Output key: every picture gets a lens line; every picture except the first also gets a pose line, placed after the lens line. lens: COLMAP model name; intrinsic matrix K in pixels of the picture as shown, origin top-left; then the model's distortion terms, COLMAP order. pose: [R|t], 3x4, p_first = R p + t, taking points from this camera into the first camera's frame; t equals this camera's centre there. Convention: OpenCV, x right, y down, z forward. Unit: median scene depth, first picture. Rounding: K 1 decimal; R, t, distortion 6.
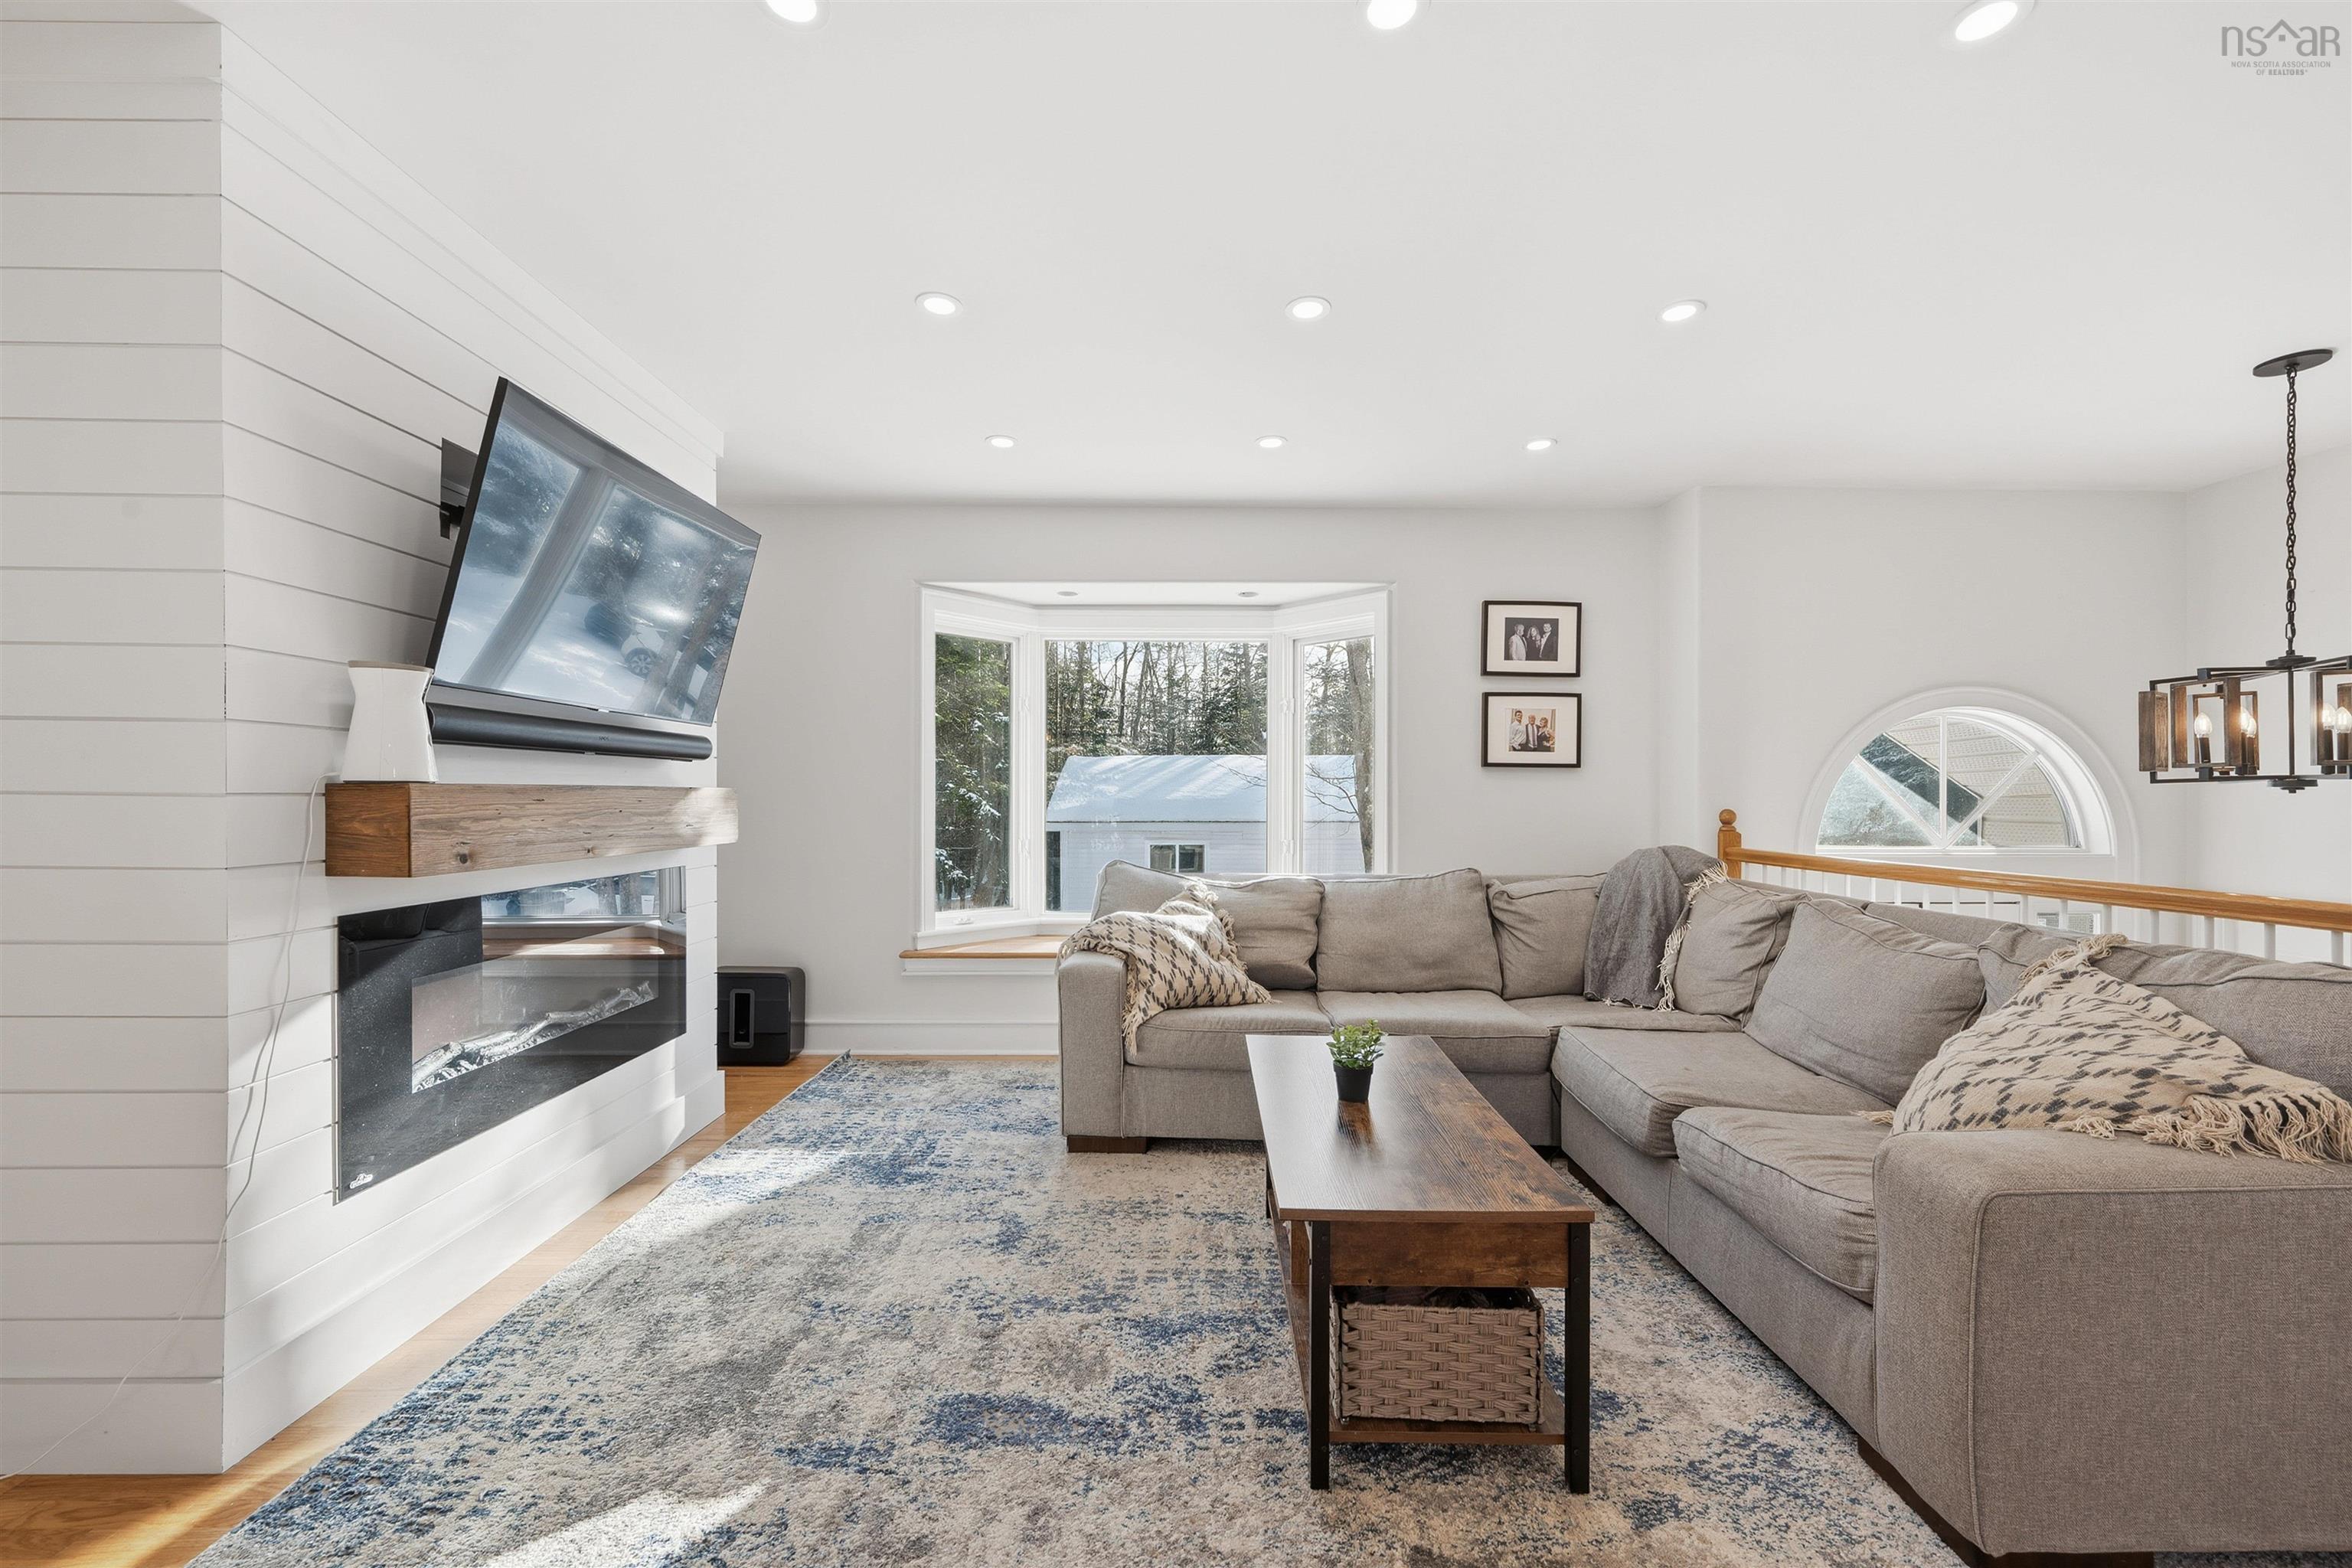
lens RADIAL K [[936.0, 0, 1185.2], [0, 936.0, 793.1], [0, 0, 1]] dist [0.000285, -0.000565]
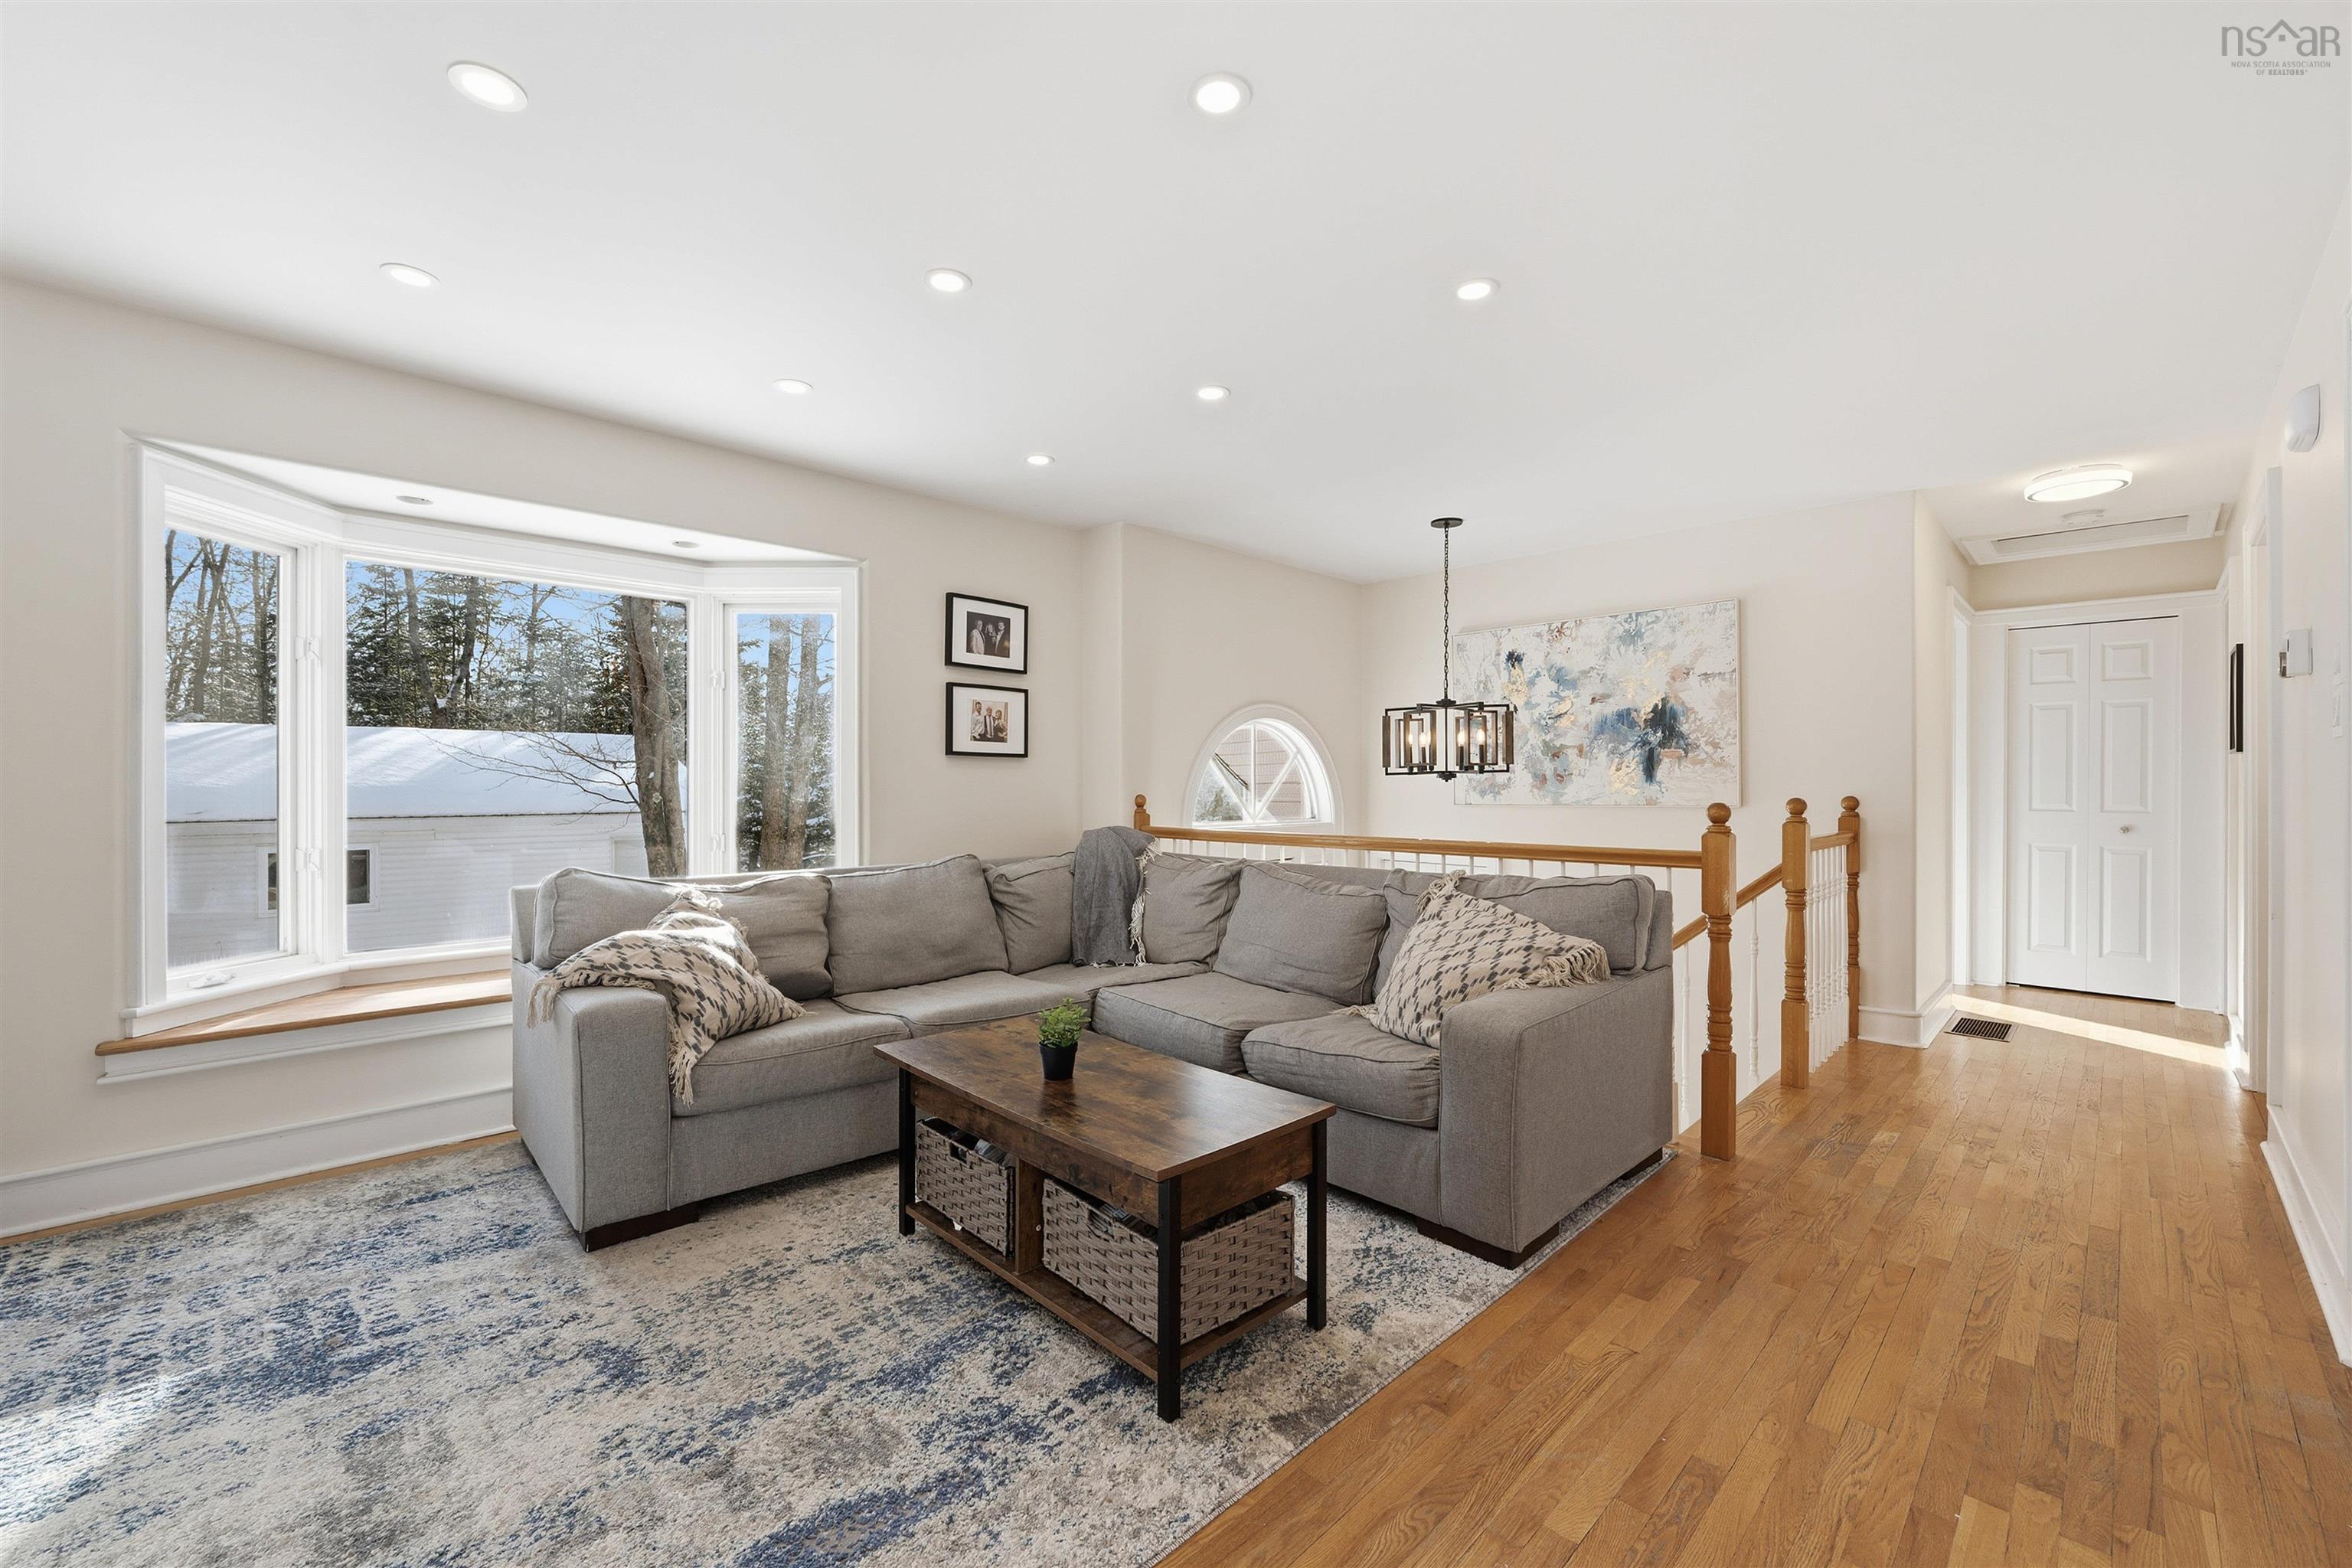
lens RADIAL K [[965.5, 0, 1184.7], [0, 965.5, 782.7], [0, 0, 1]] dist [0.003429, -0.000982]
pose [[0.712793, -0.000900, 0.701374, -0.349522], [-0.001738, 0.999994, 0.003050, -0.002660], [-0.701373, -0.003393, 0.712787, 0.103047]]
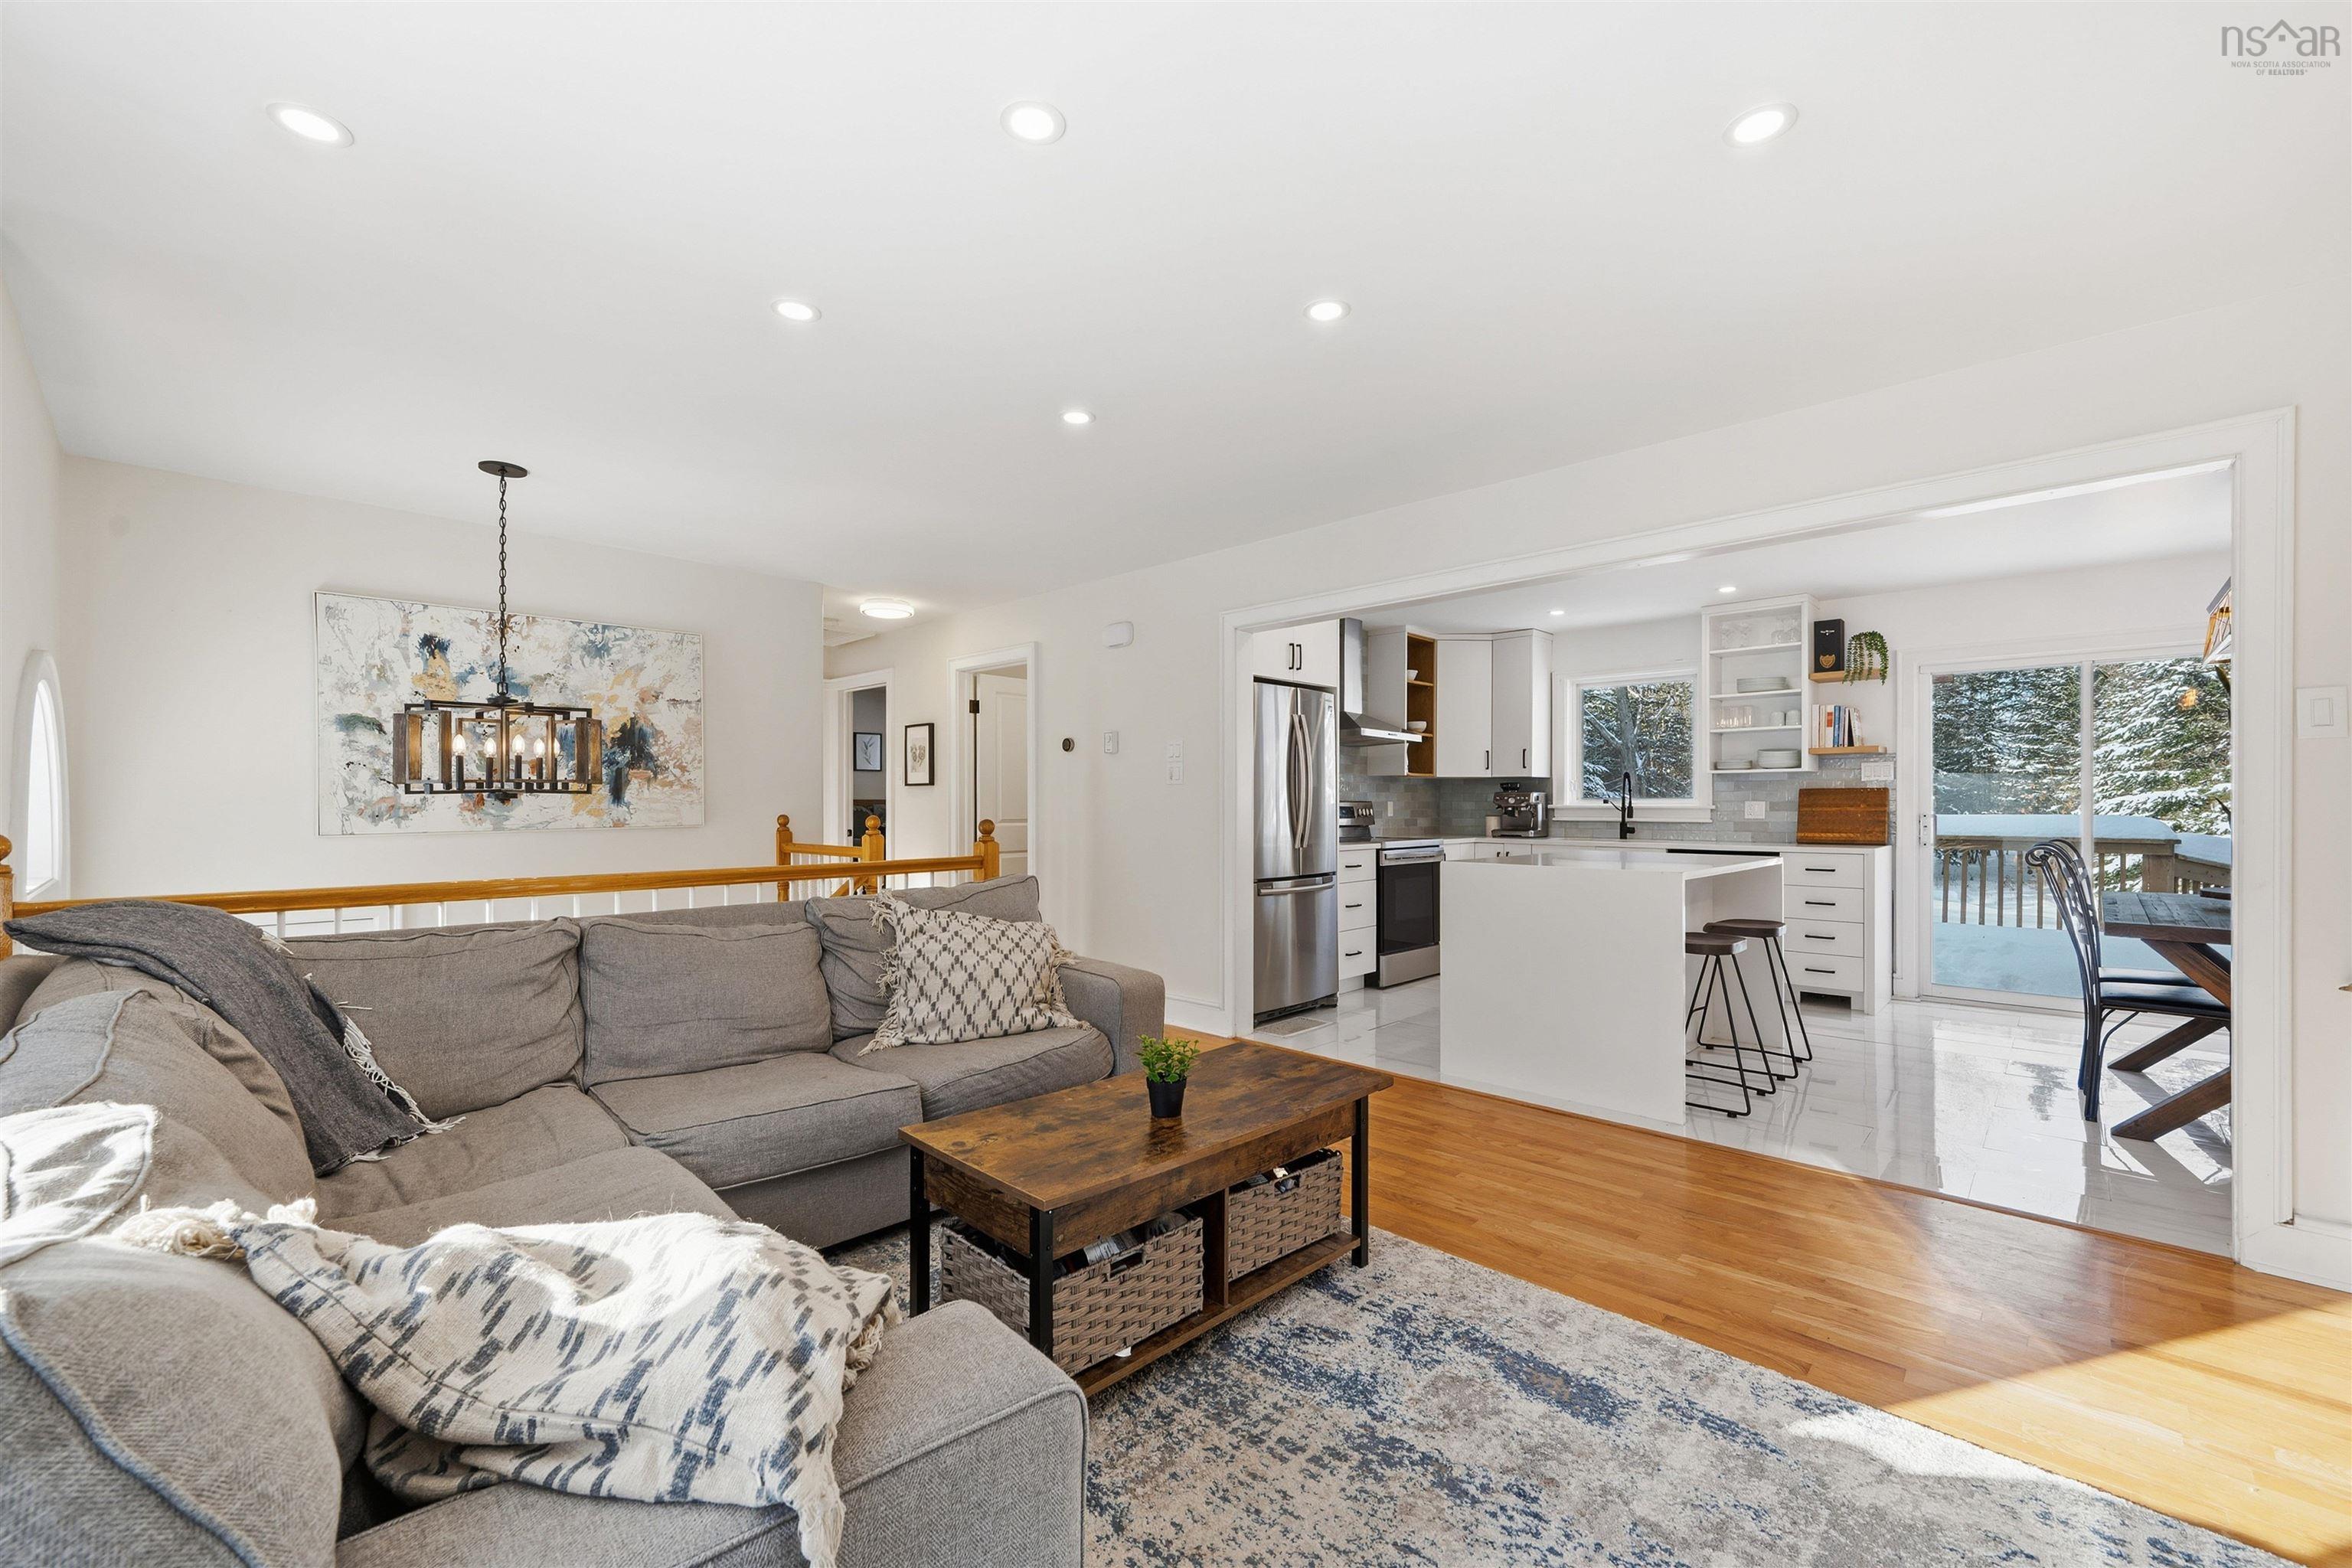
lens RADIAL K [[936.0, 0, 1187.6], [0, 936.0, 804.3], [0, 0, 1]] dist [0.000285, -0.000565]
pose [[-0.712365, -0.003592, 0.701800, -0.395731], [-0.004624, 0.999989, 0.000424, -0.002961], [-0.701794, -0.002943, -0.712373, 1.255668]]
